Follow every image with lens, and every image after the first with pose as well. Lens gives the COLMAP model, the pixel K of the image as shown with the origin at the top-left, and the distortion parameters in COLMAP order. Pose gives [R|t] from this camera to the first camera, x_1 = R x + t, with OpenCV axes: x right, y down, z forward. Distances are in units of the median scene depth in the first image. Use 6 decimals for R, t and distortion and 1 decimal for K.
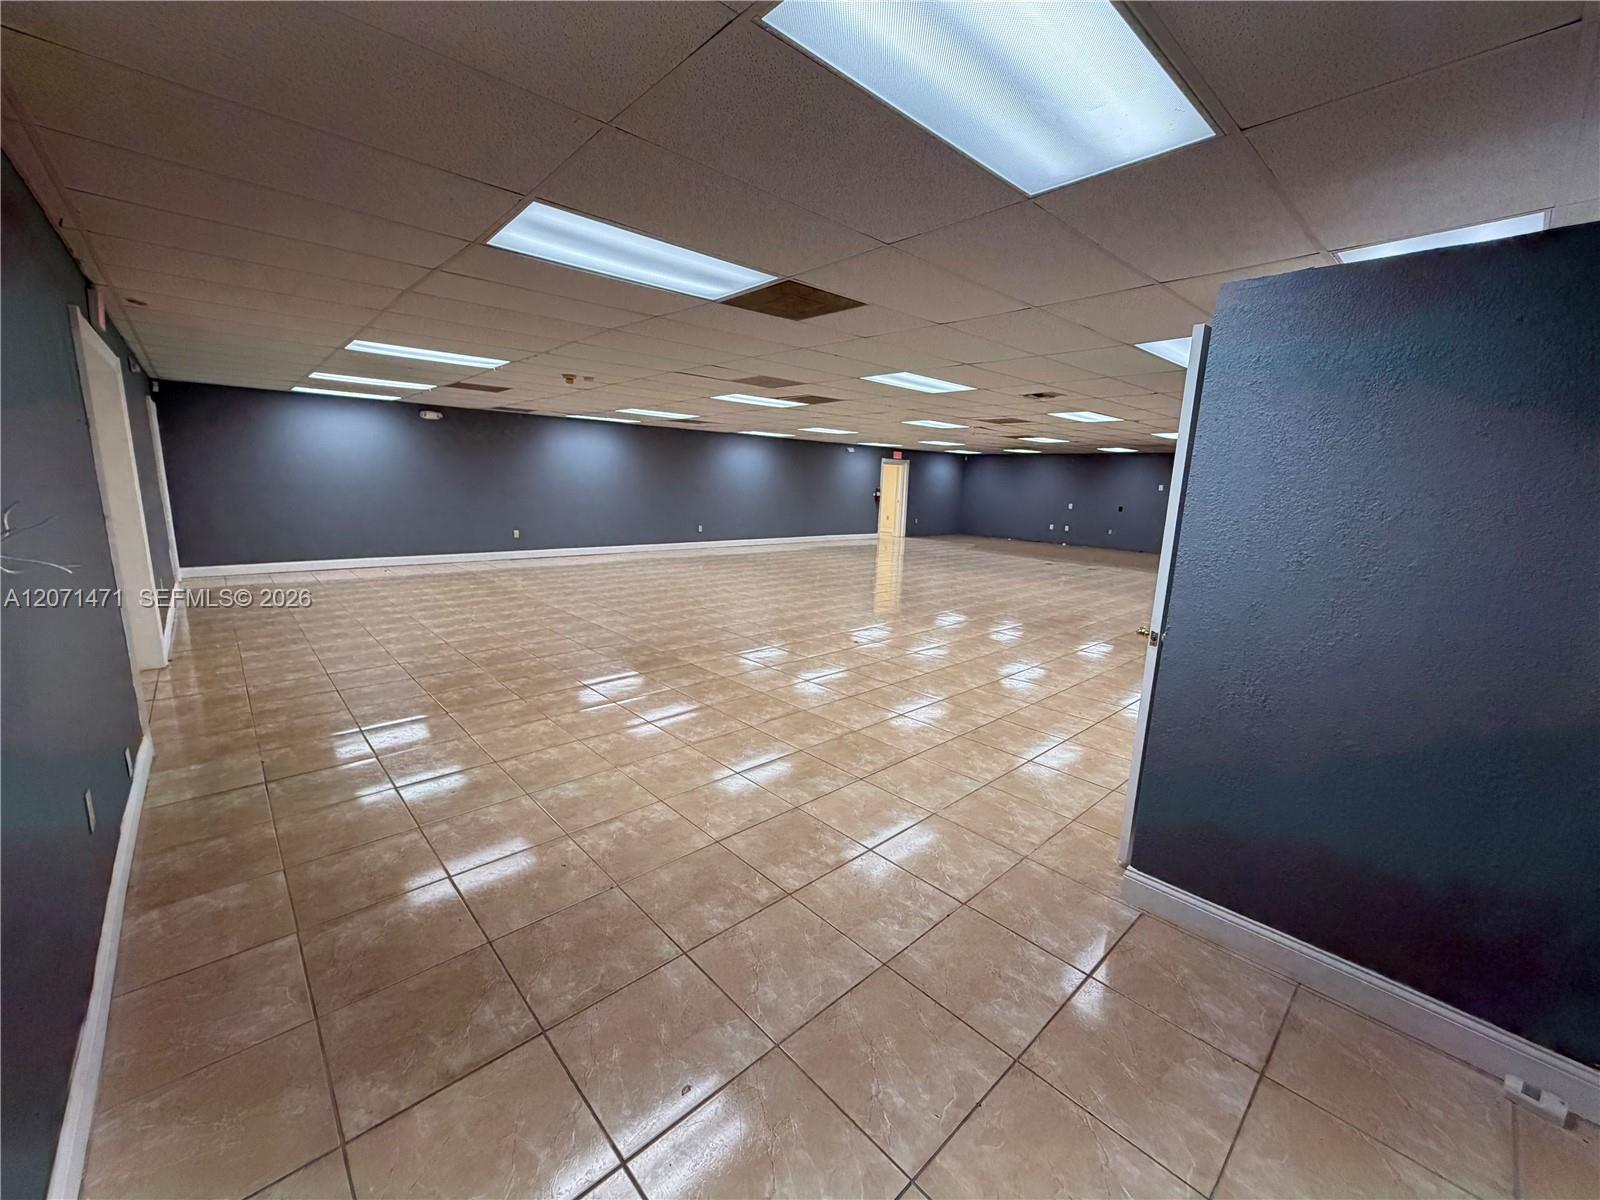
lens RADIAL K [[636.7, 0, 796.9], [0, 636.7, 603.6], [0, 0, 1]] dist [0.000421, -0.000242]
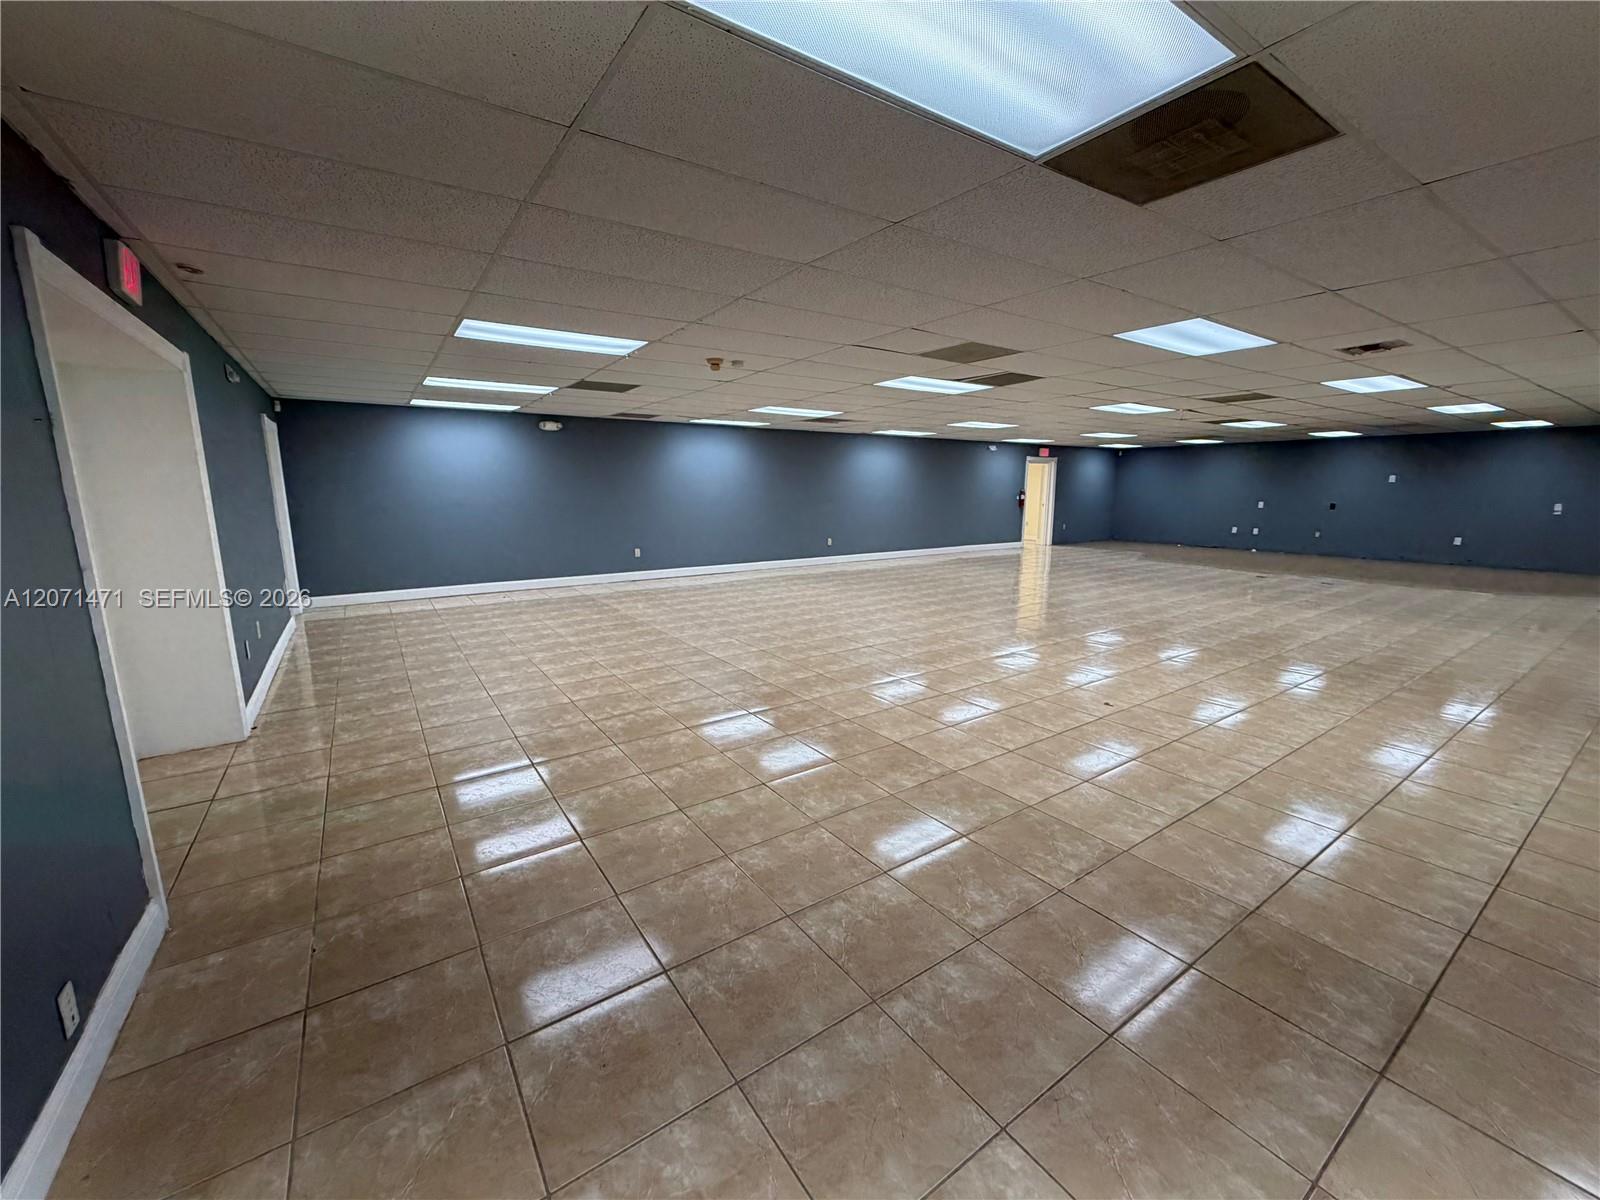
lens RADIAL K [[636.7, 0, 796.9], [0, 636.7, 603.6], [0, 0, 1]] dist [0.000421, -0.000242]
pose [[0.989144, -0.005841, -0.146831, -0.092589], [0.004194, 0.999925, -0.011526, -0.028882], [0.146887, 0.010785, 0.989094, 0.151278]]
